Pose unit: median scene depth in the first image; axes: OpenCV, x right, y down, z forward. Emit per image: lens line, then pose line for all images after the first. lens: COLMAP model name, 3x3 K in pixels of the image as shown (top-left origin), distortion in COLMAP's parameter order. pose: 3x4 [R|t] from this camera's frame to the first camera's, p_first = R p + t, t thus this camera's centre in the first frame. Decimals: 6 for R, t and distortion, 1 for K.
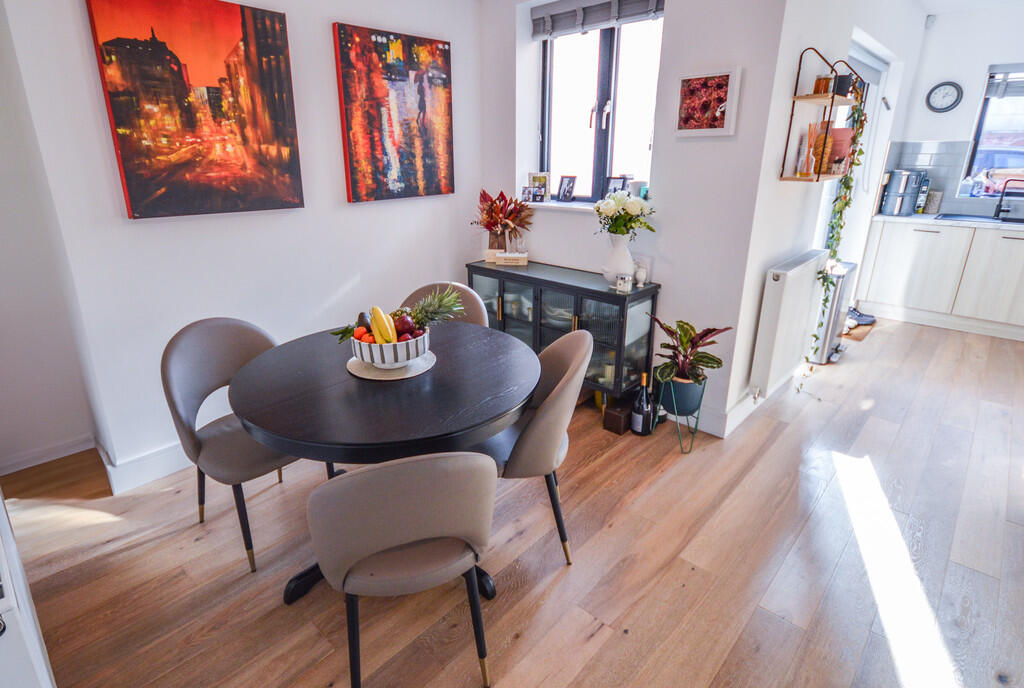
lens RADIAL K [[534.9, 0, 489.7], [0, 534.9, 325.8], [0, 0, 1]] dist [-0.000257, -0.002070]
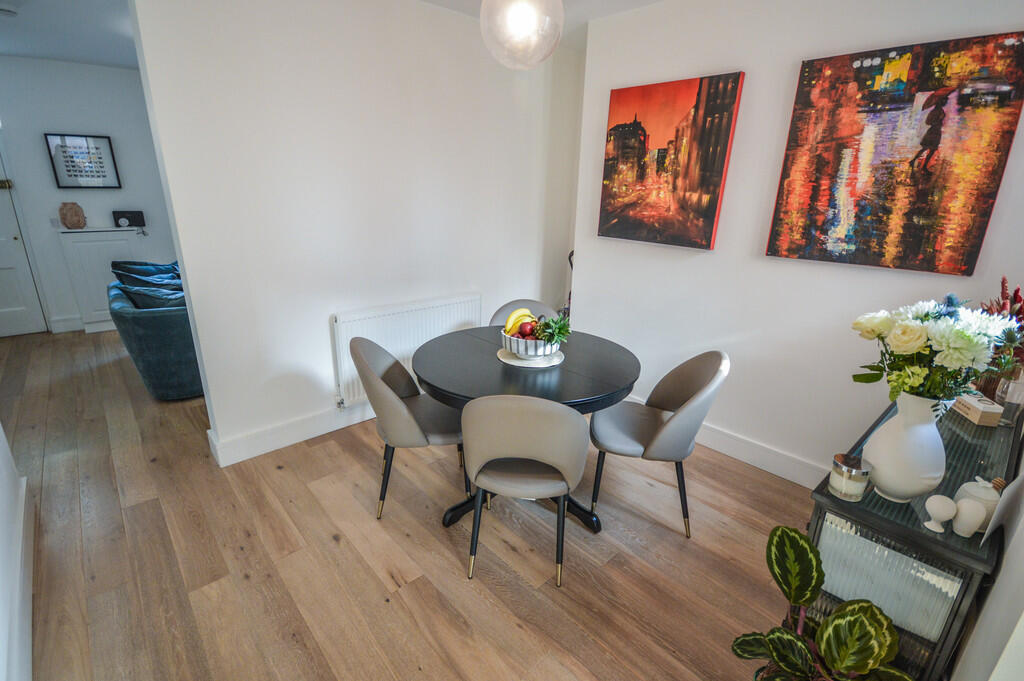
lens RADIAL K [[464.6, 0, 508.0], [0, 464.6, 347.0], [0, 0, 1]] dist [0.007978, -0.012271]
pose [[-0.090341, 0.318053, -0.943759, 0.694534], [-0.334829, 0.882772, 0.329551, -0.235781], [0.937938, 0.345769, 0.026743, 0.698614]]
